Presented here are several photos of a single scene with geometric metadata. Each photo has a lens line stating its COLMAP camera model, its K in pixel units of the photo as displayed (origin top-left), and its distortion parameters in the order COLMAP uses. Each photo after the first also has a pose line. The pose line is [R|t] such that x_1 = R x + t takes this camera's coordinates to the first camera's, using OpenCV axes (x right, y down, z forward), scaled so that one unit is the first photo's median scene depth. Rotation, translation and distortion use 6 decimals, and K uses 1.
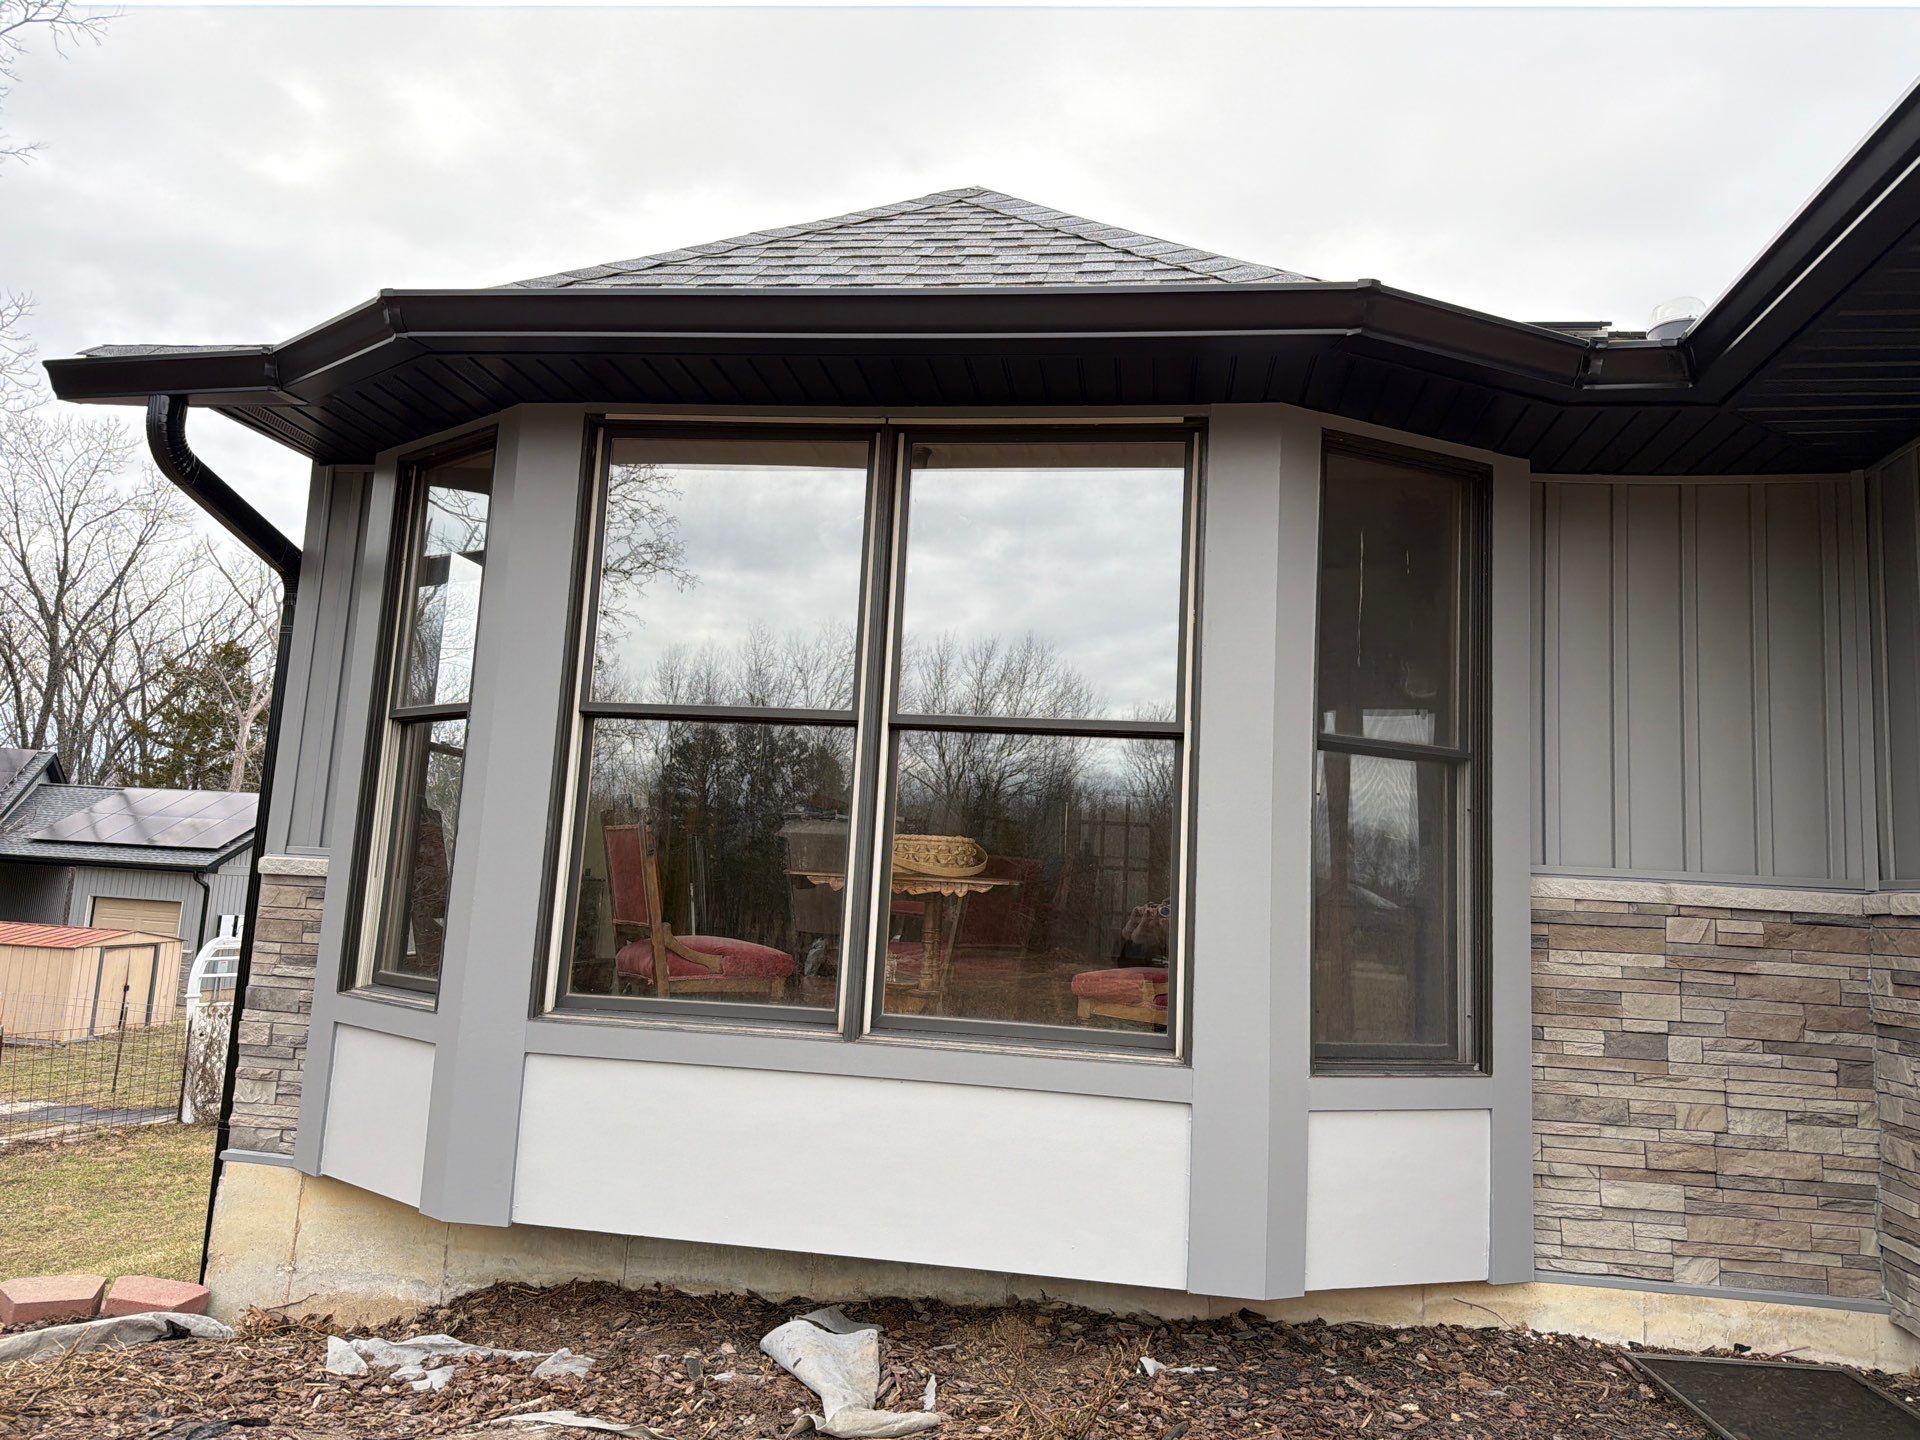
lens RADIAL K [[1353.3, 0, 959.0], [0, 1353.3, 716.6], [0, 0, 1]] dist [0.038590, -0.039252]
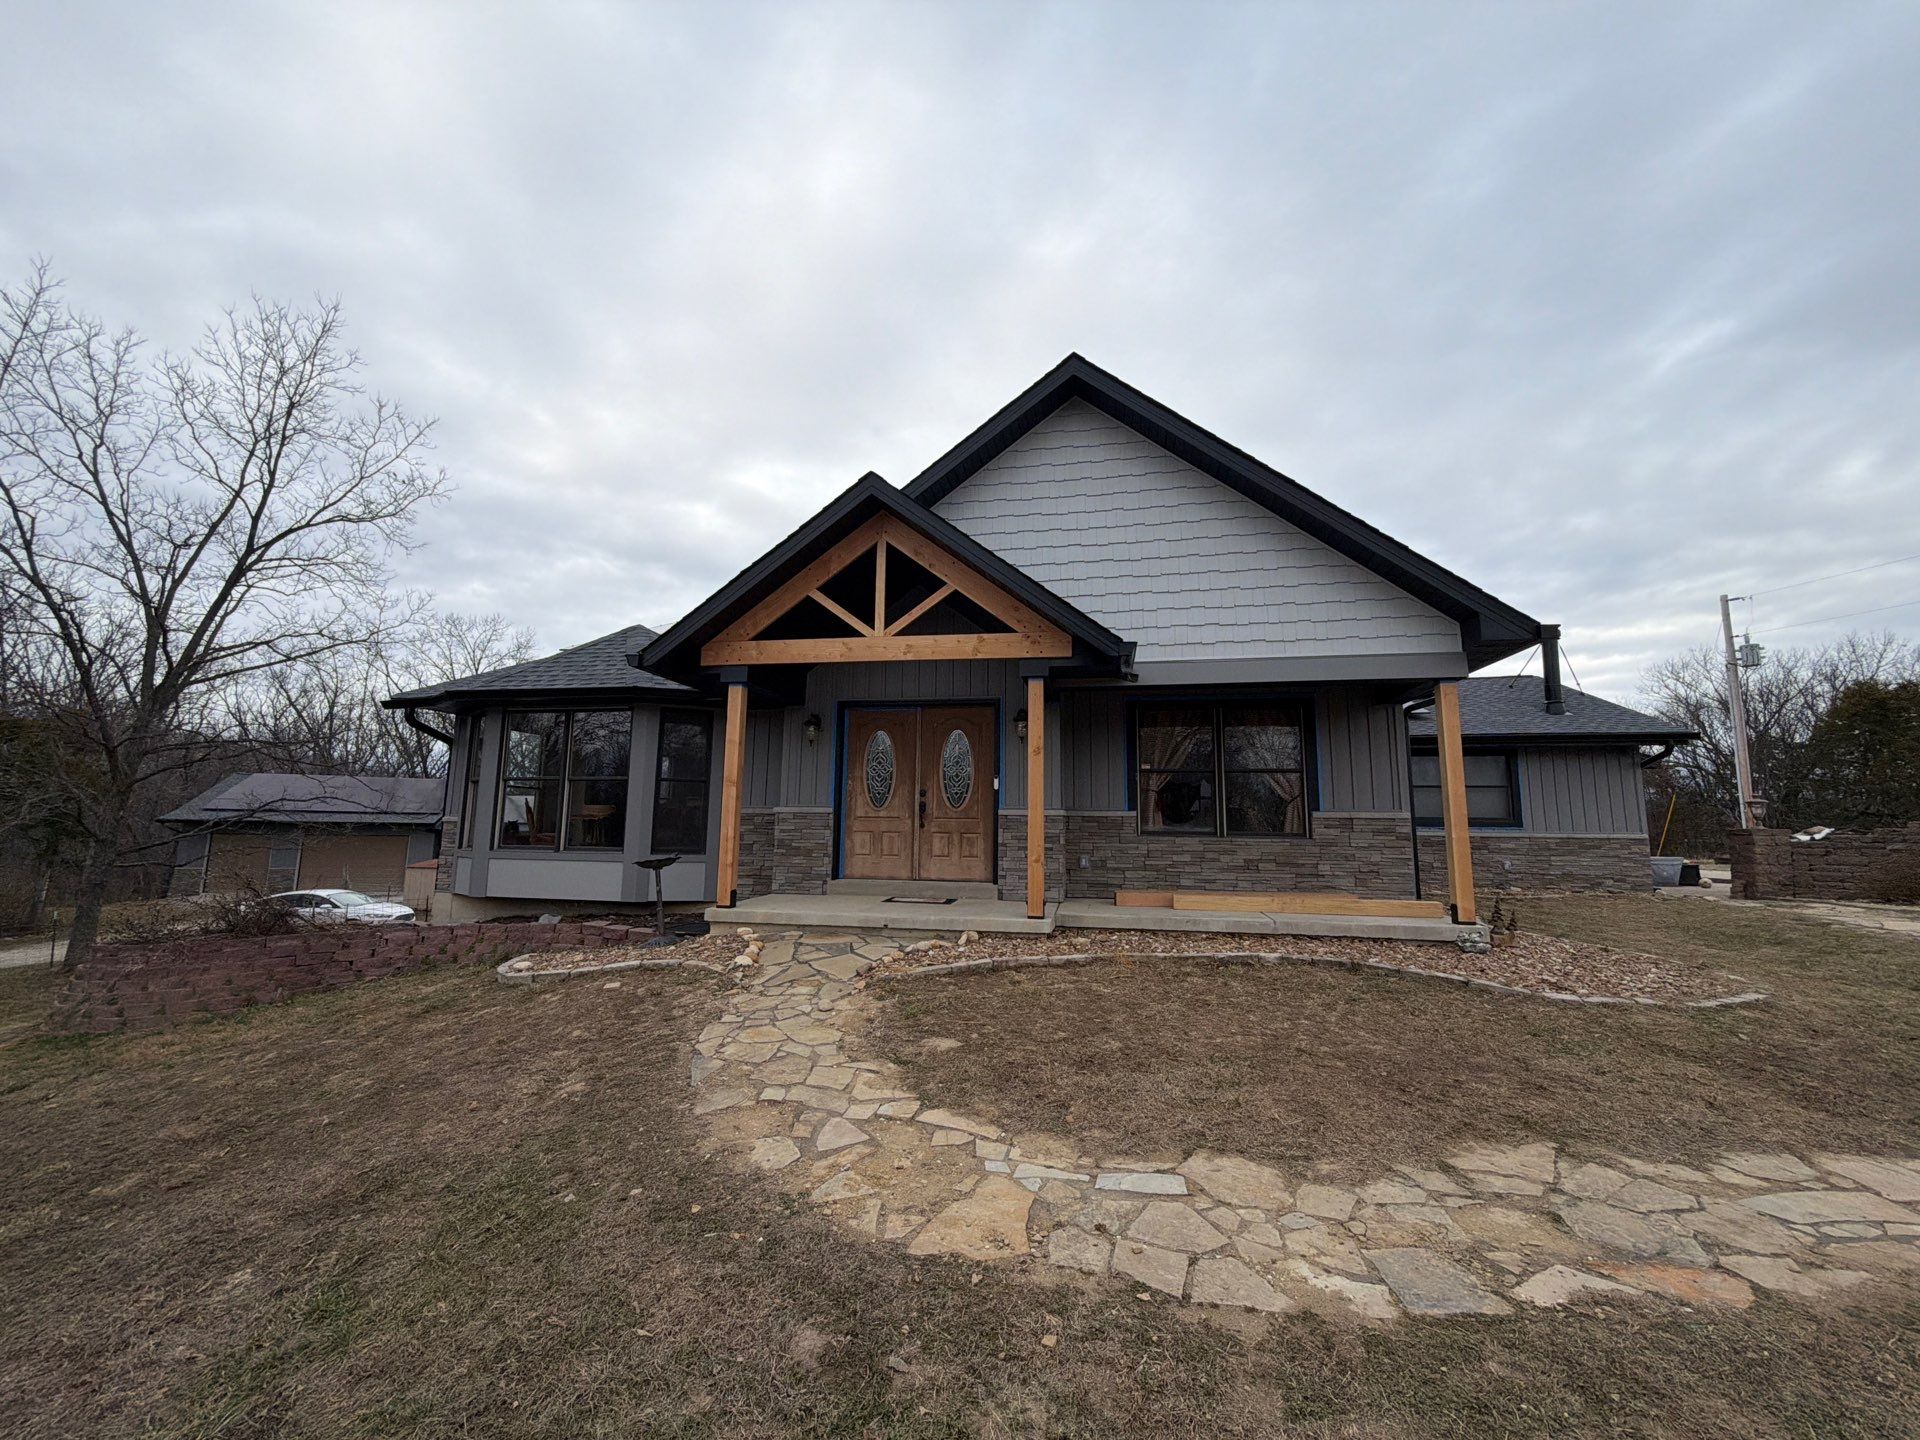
lens RADIAL K [[762.4, 0, 959.9], [0, 762.4, 725.6], [0, 0, 1]] dist [-0.001823, 0.000875]
pose [[0.998128, -0.048233, -0.037600, 1.171111], [0.047914, 0.998808, -0.009347, -0.076476], [0.038006, 0.007527, 0.999249, -1.249126]]
